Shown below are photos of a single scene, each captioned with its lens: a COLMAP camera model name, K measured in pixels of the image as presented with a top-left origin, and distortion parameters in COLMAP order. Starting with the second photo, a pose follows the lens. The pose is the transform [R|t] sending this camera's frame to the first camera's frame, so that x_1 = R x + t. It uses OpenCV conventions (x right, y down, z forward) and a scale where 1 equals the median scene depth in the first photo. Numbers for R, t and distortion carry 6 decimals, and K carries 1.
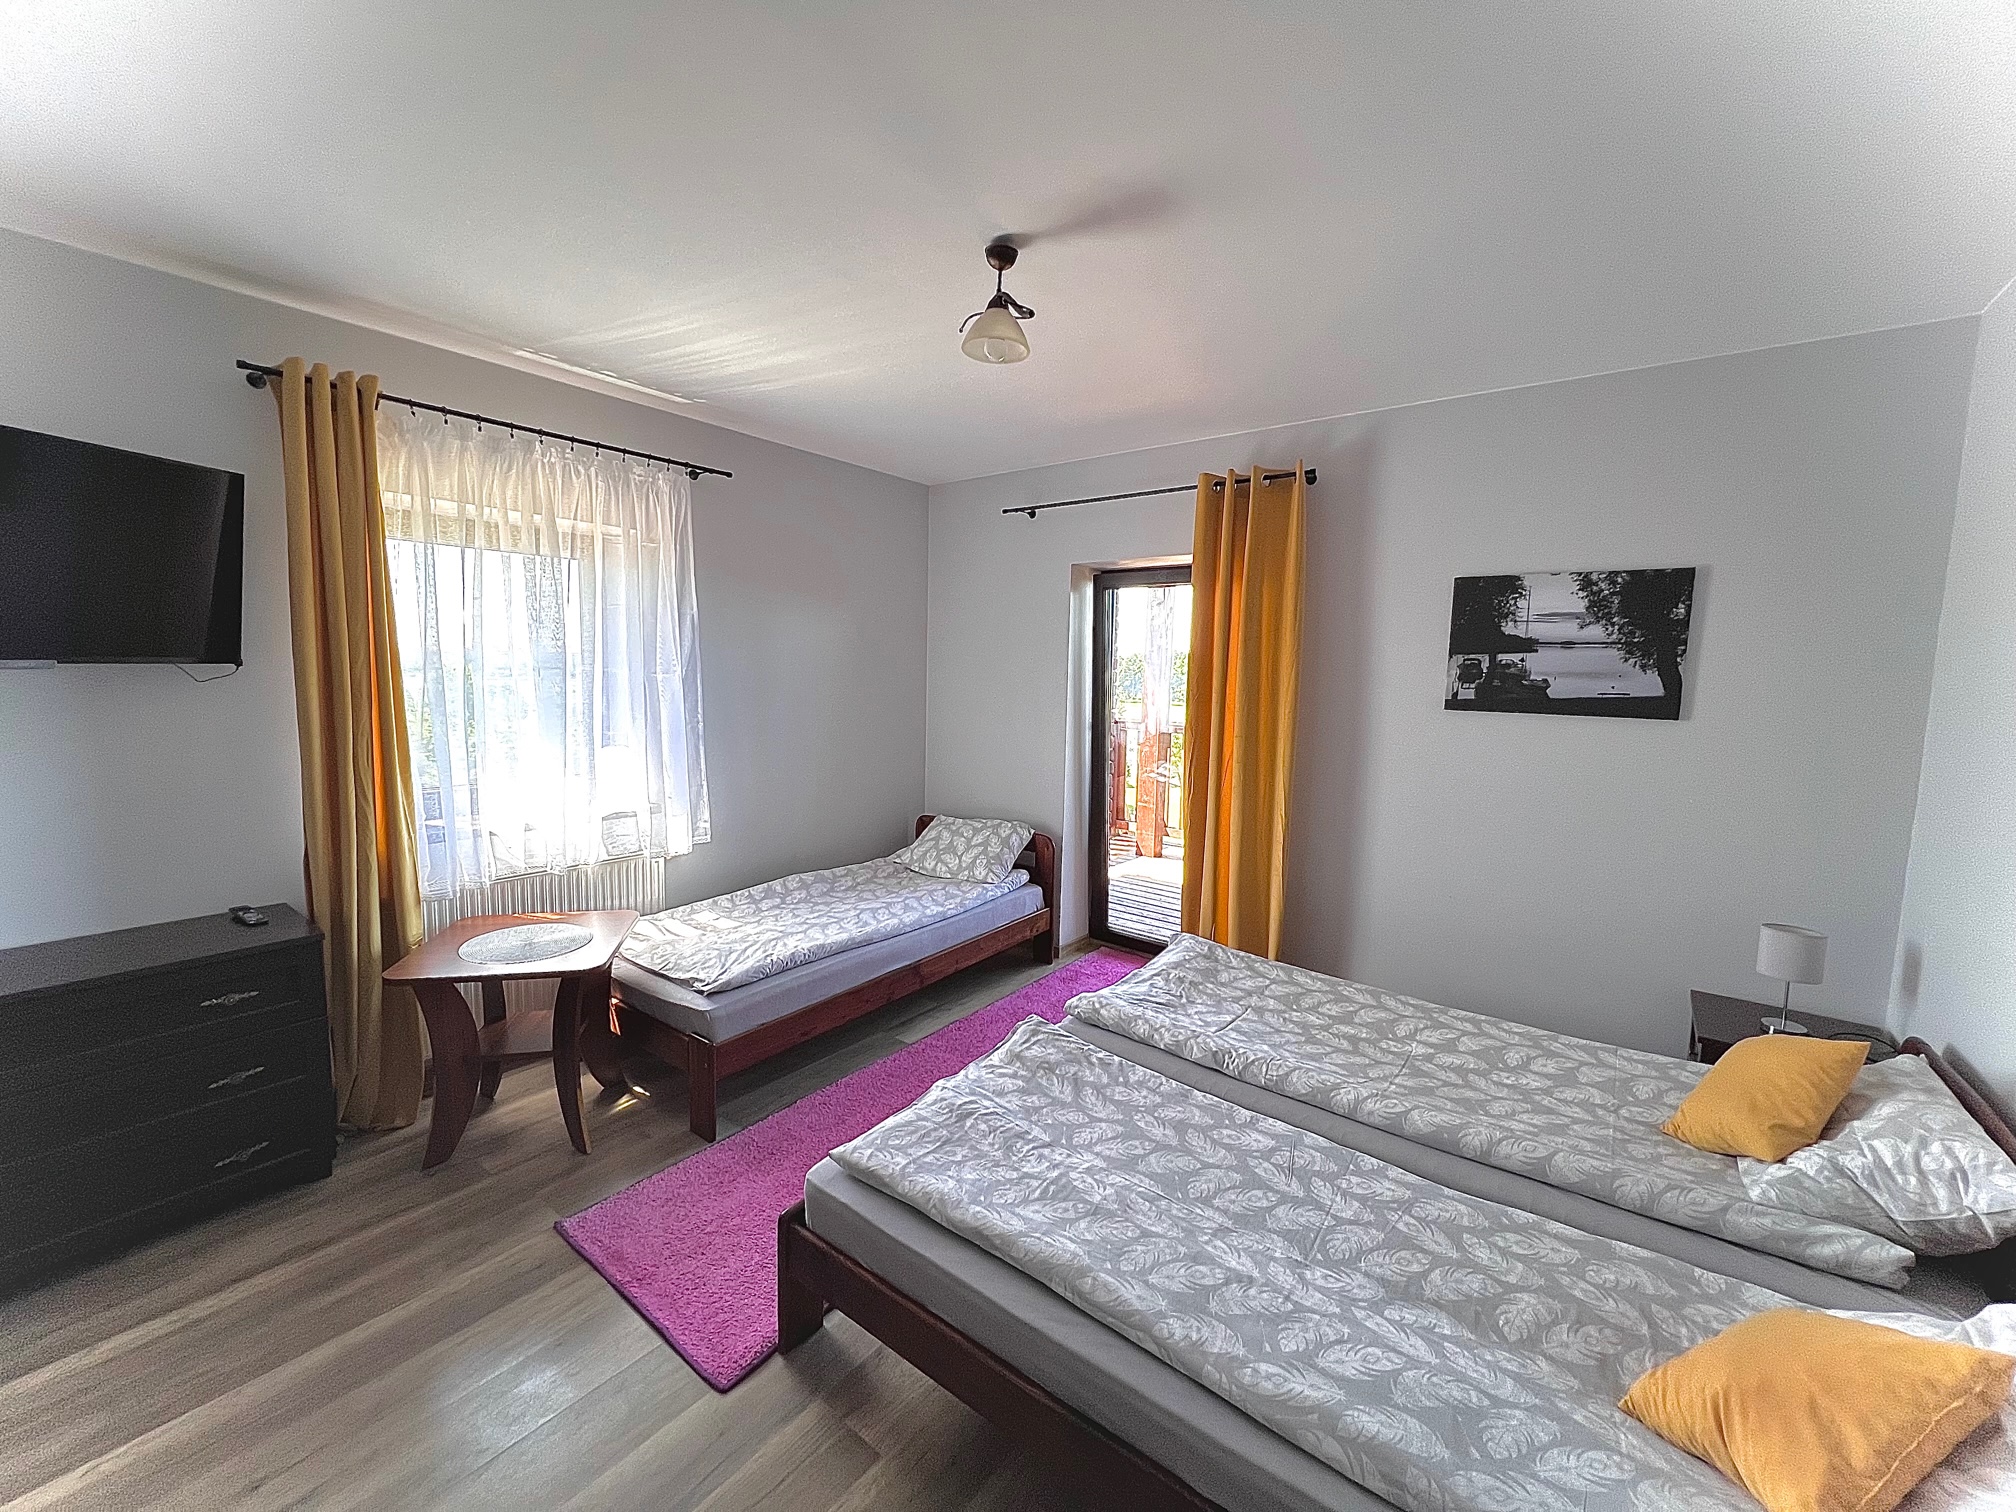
lens RADIAL K [[804.0, 0, 1010.9], [0, 804.0, 754.3], [0, 0, 1]] dist [0.003063, 0.000905]
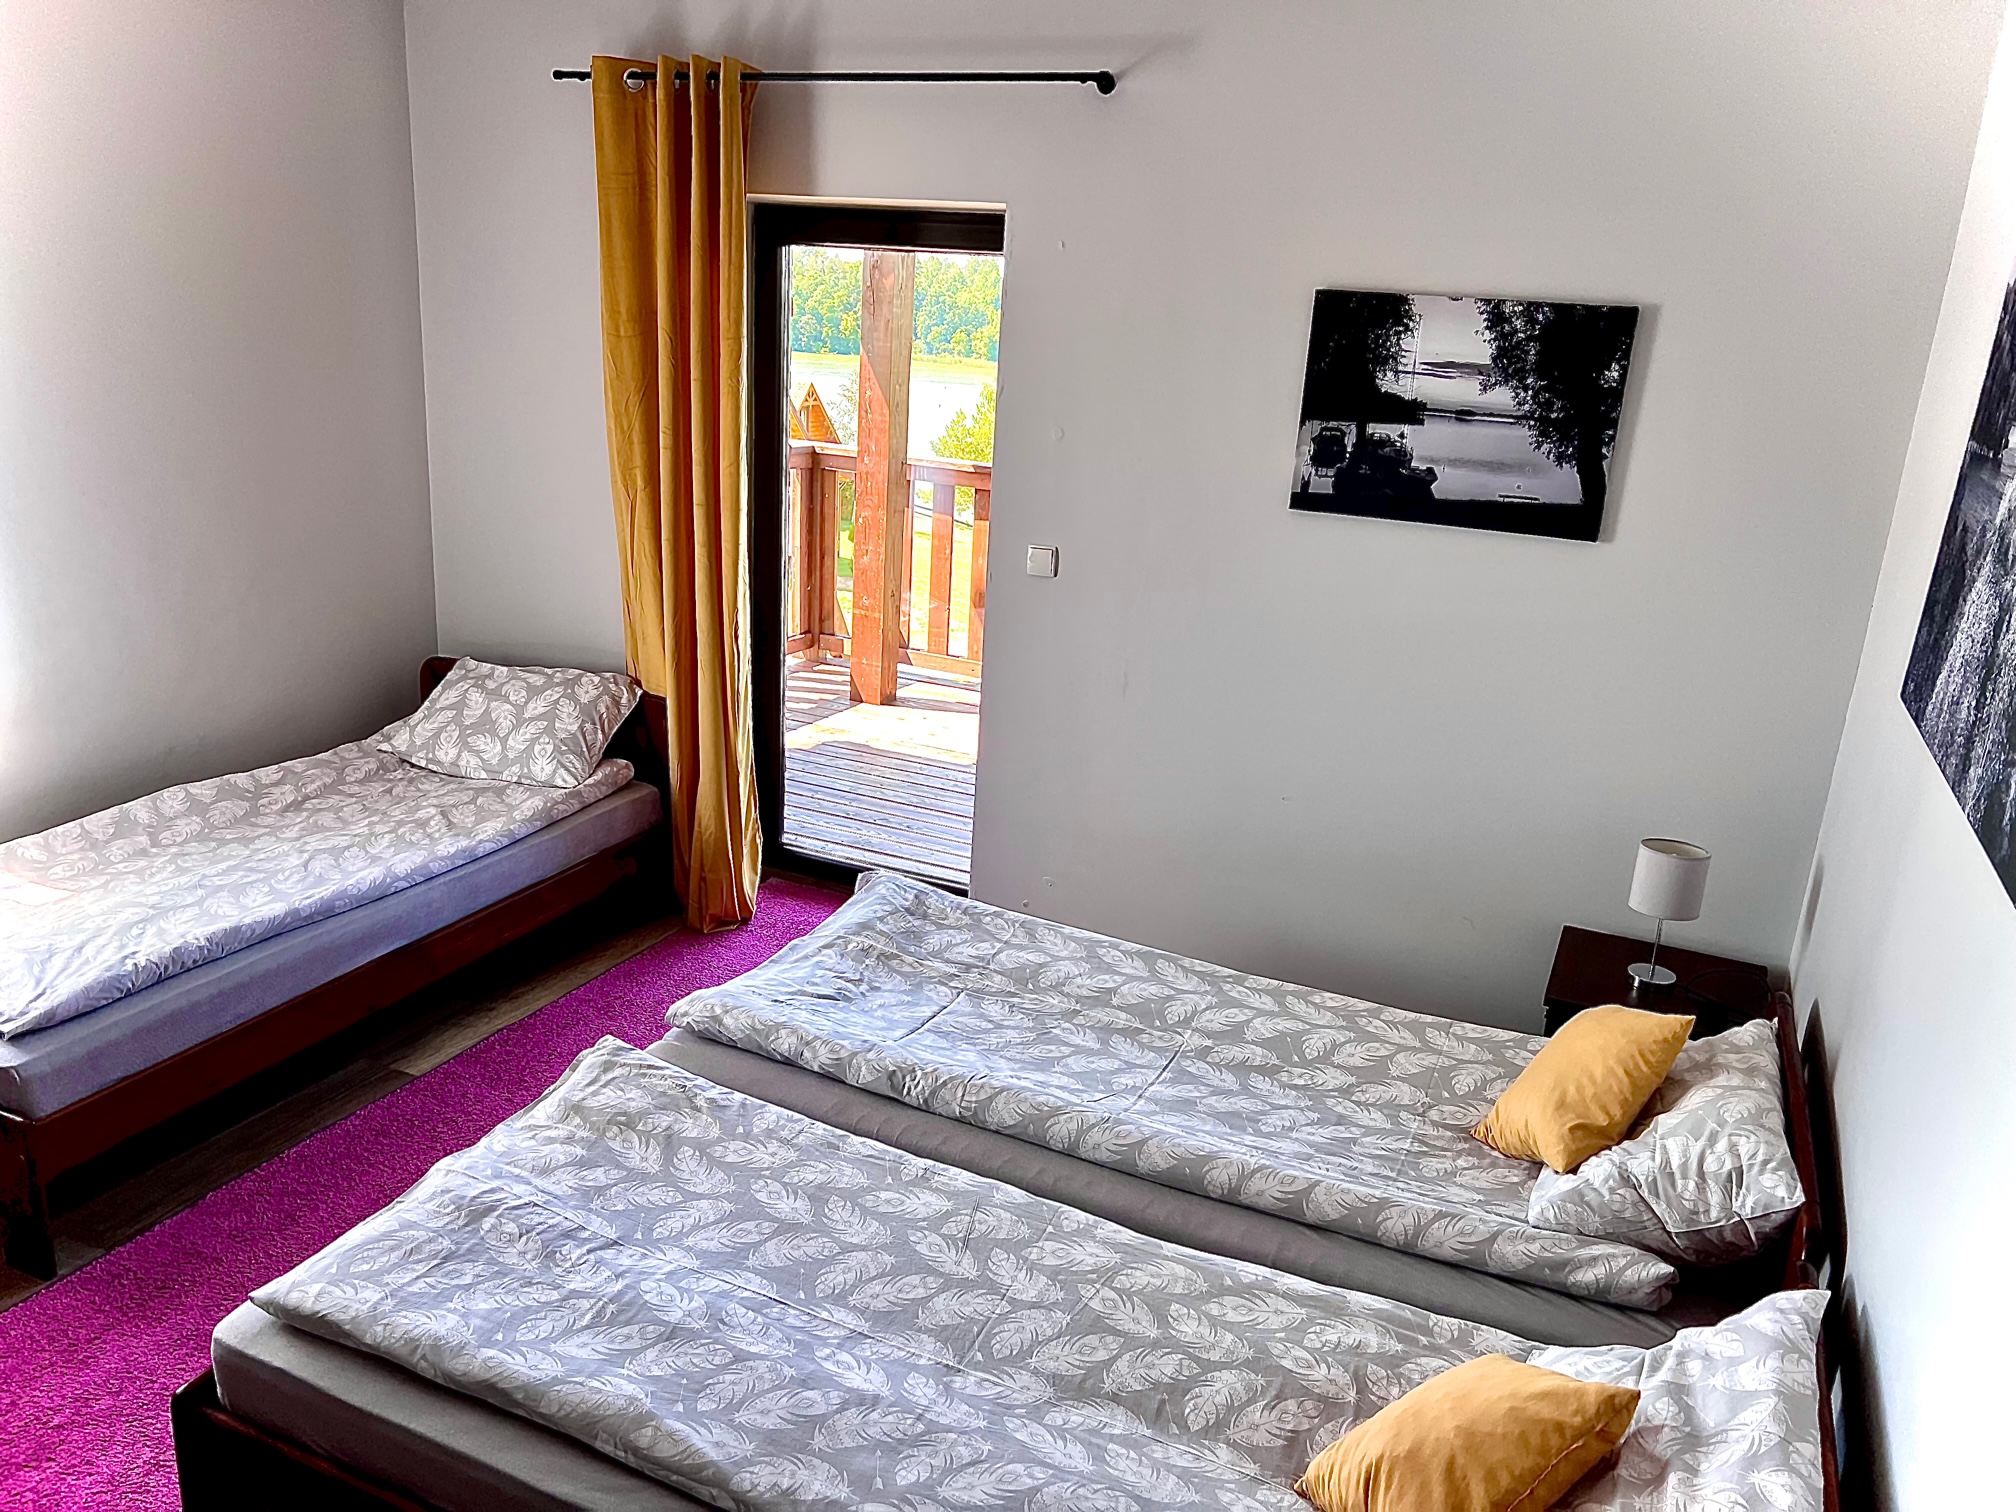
lens RADIAL K [[1501.8, 0, 1008.4], [0, 1501.8, 766.0], [0, 0, 1]] dist [0.063284, -0.059496]
pose [[0.974544, -0.032278, 0.221860, 0.082741], [-0.013077, 0.979713, 0.199978, -0.128548], [-0.223814, -0.197788, 0.954352, -0.156029]]
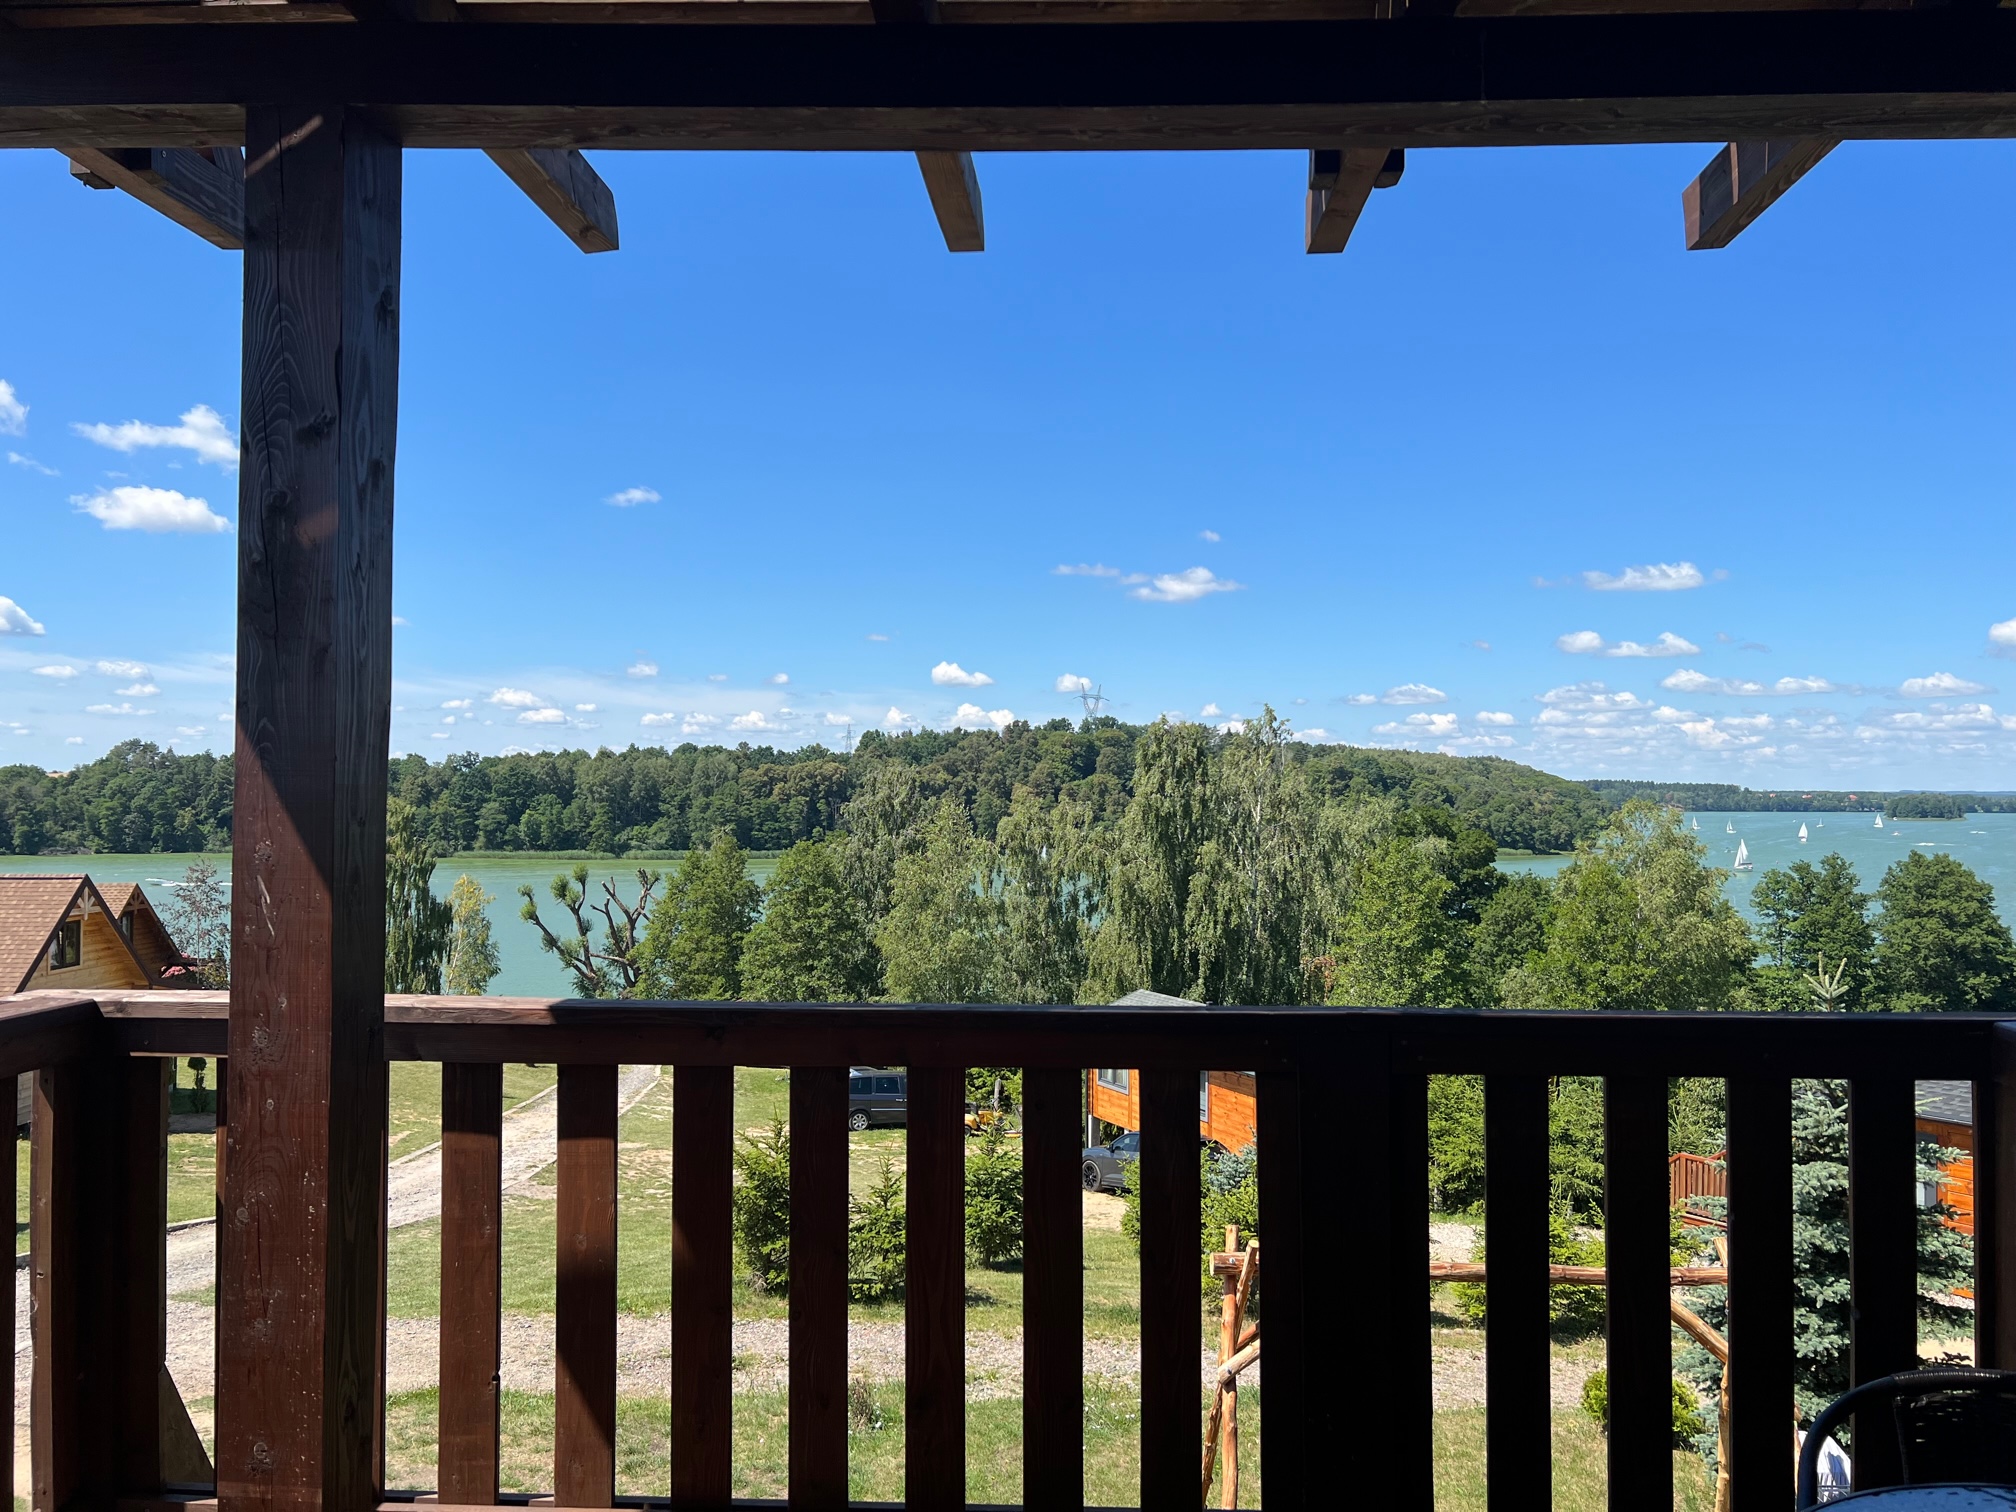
lens RADIAL K [[1501.8, 0, 1006.9], [0, 1501.8, 769.8], [0, 0, 1]] dist [0.063284, -0.059496]
pose [[0.815092, -0.012630, 0.579193, 0.425730], [0.075698, 0.993513, -0.084865, -0.203581], [-0.574364, 0.113017, 0.810761, 2.720471]]
